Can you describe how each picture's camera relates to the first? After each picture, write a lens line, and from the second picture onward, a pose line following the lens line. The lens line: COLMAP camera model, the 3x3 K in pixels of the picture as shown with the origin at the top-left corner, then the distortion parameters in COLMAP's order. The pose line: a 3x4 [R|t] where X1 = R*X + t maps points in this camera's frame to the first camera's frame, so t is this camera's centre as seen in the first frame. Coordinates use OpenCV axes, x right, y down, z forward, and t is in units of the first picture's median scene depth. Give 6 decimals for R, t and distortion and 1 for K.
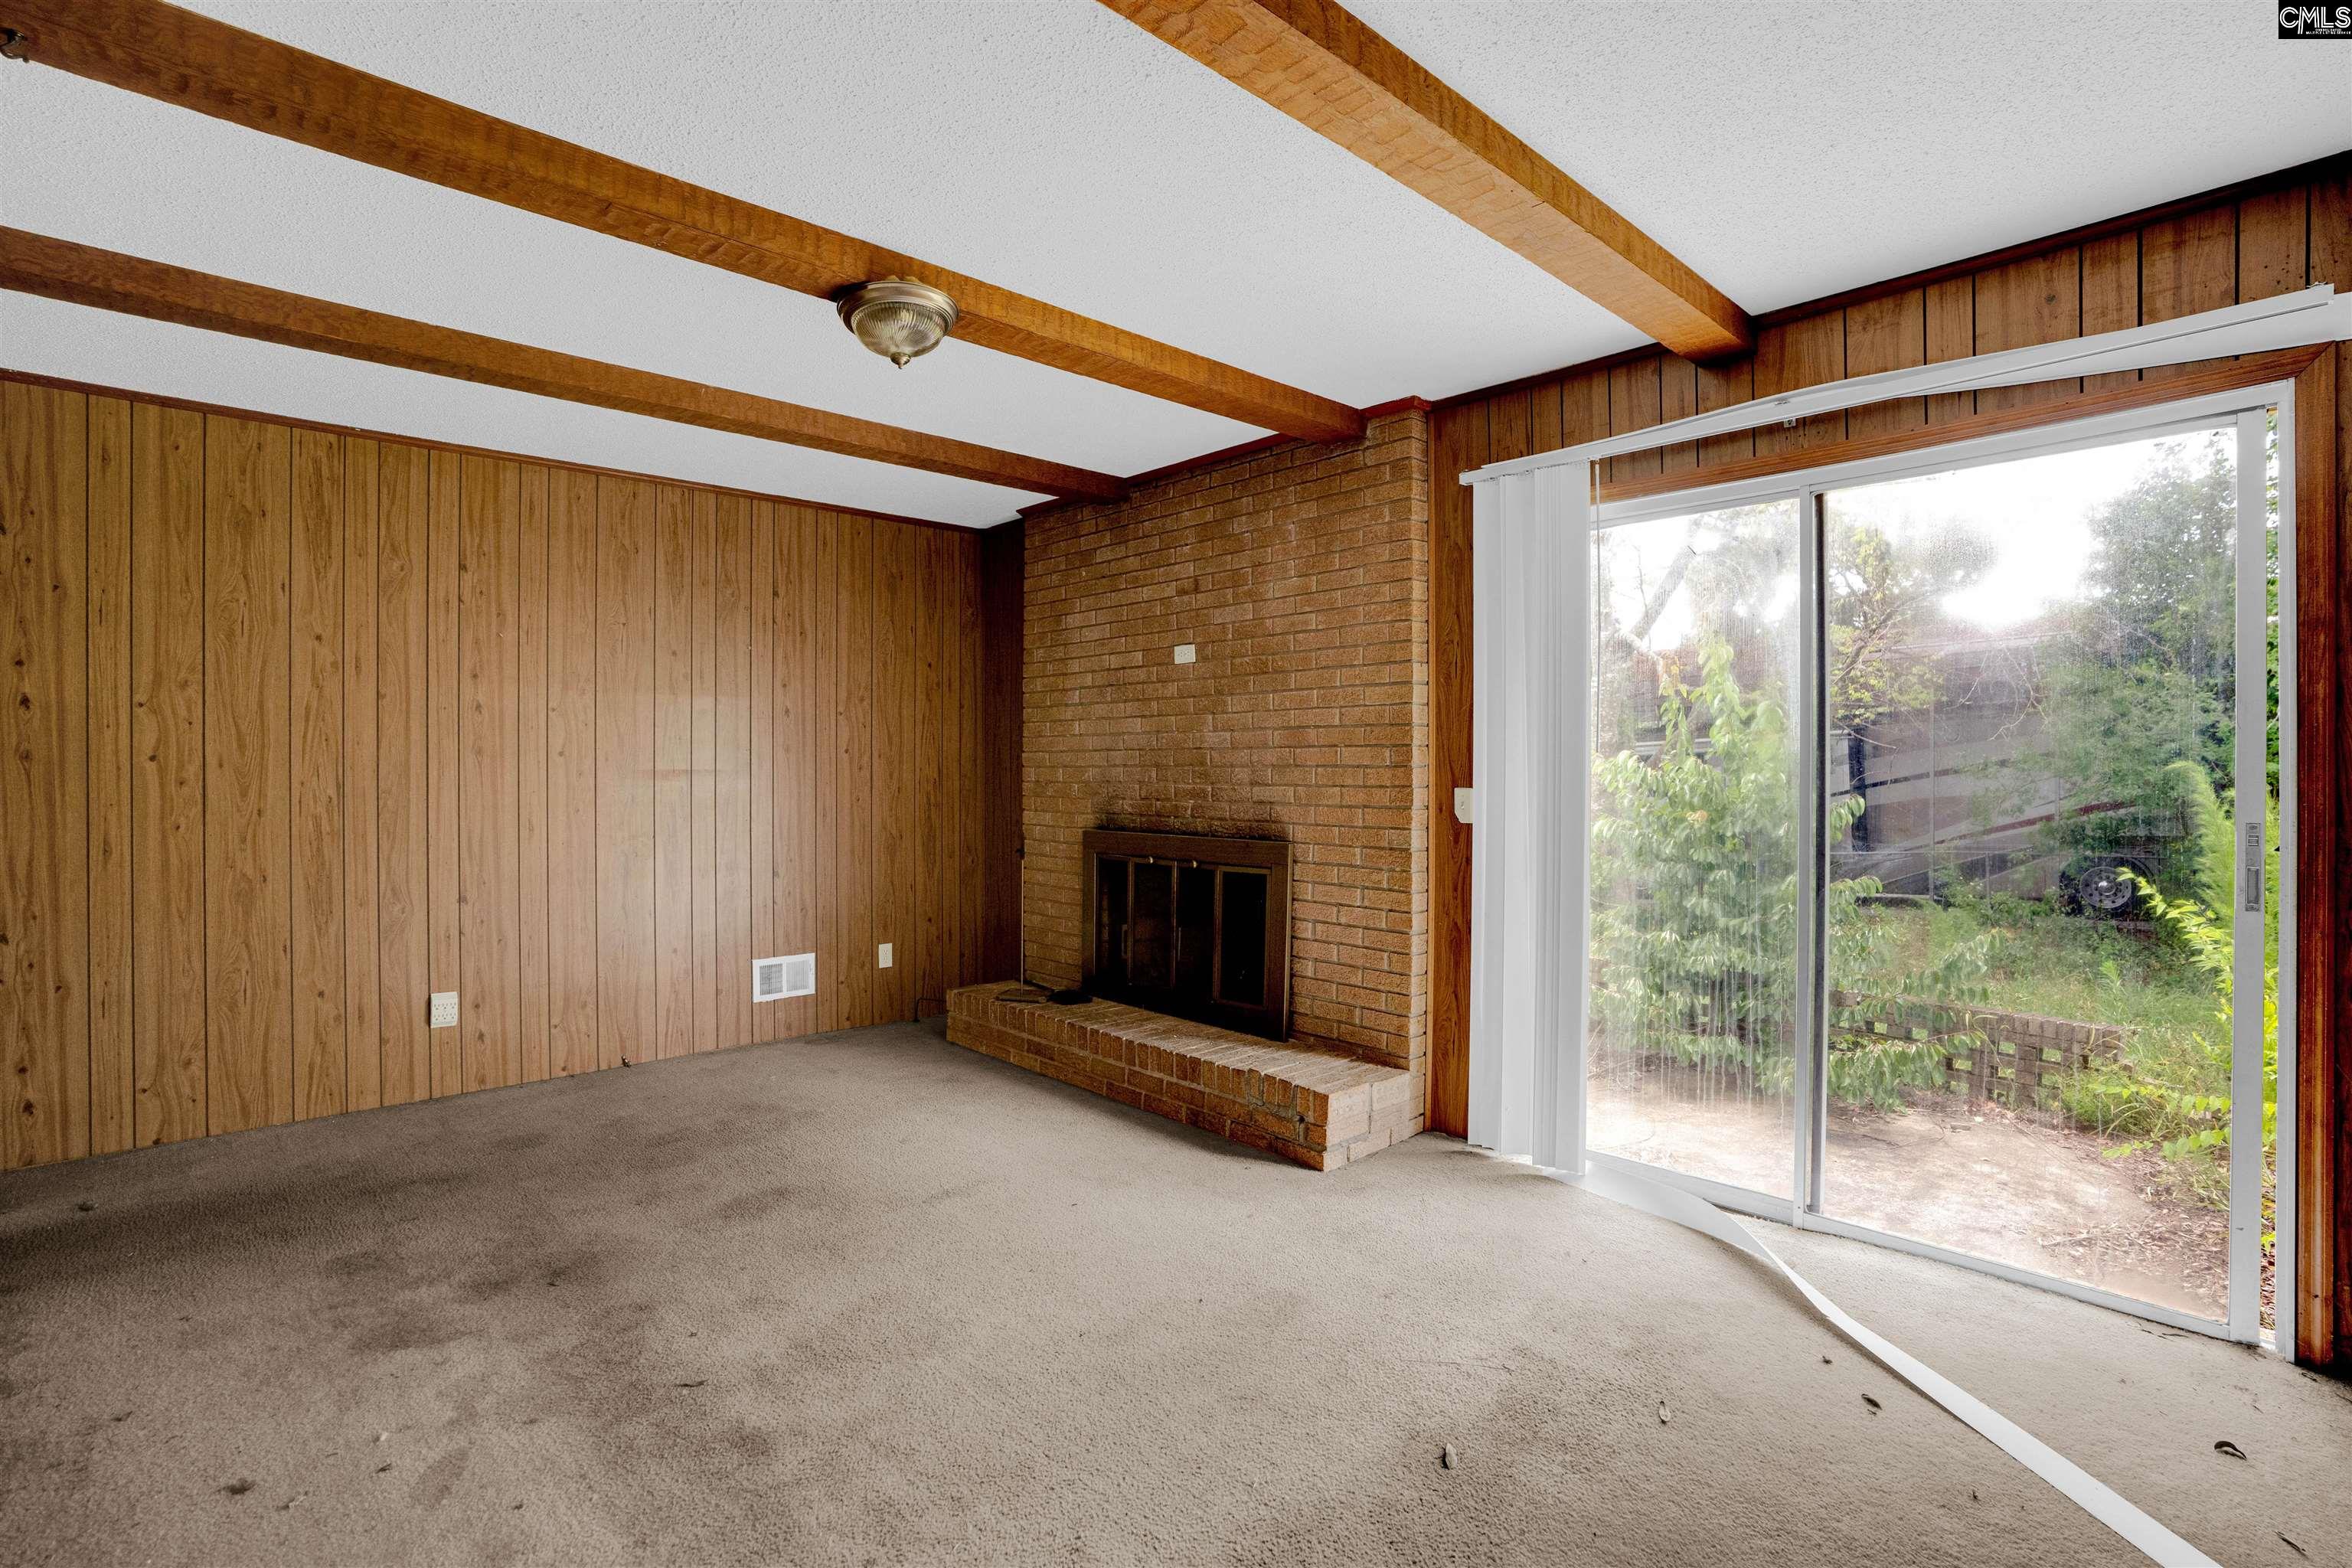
lens RADIAL K [[1108.1, 0, 1184.2], [0, 1108.1, 772.5], [0, 0, 1]] dist [-0.055908, 0.022704]
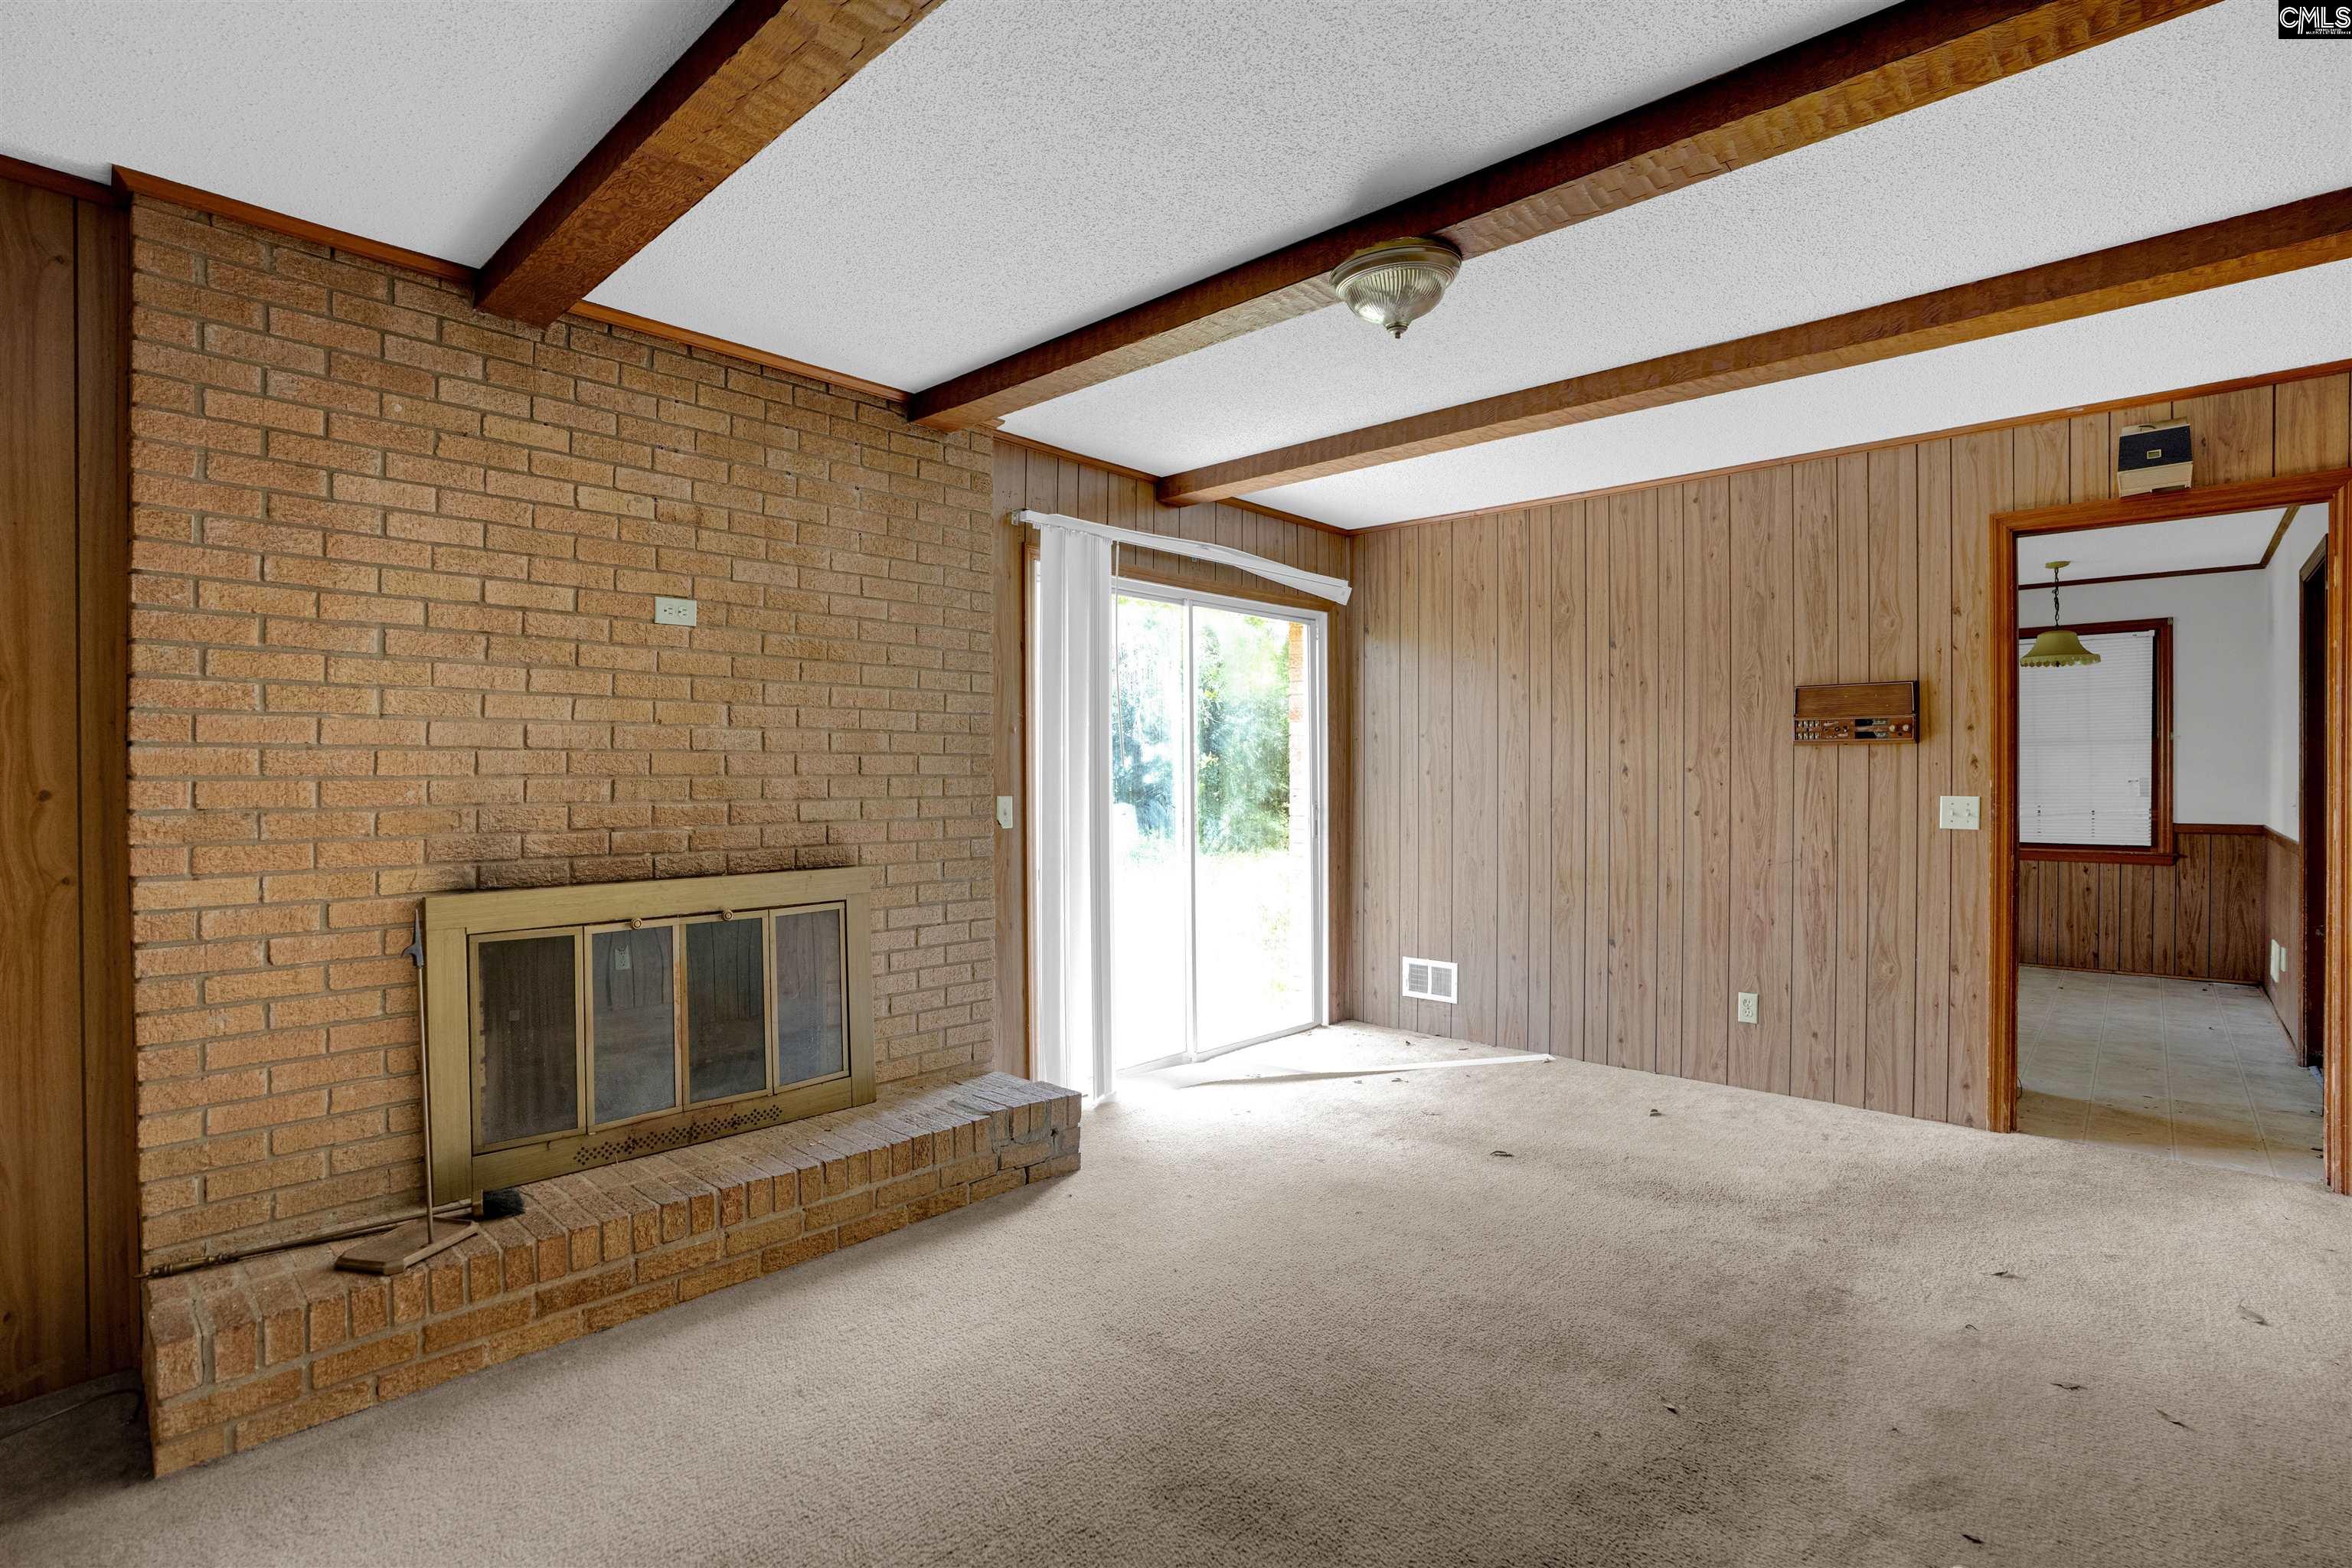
lens RADIAL K [[1107.2, 0, 1178.2], [0, 1107.2, 768.5], [0, 0, 1]] dist [-0.061261, 0.025134]
pose [[-0.069081, -0.002501, 0.997608, -0.967604], [-0.000803, 0.999997, 0.002451, -0.017614], [-0.997611, -0.000632, -0.069083, 1.038429]]
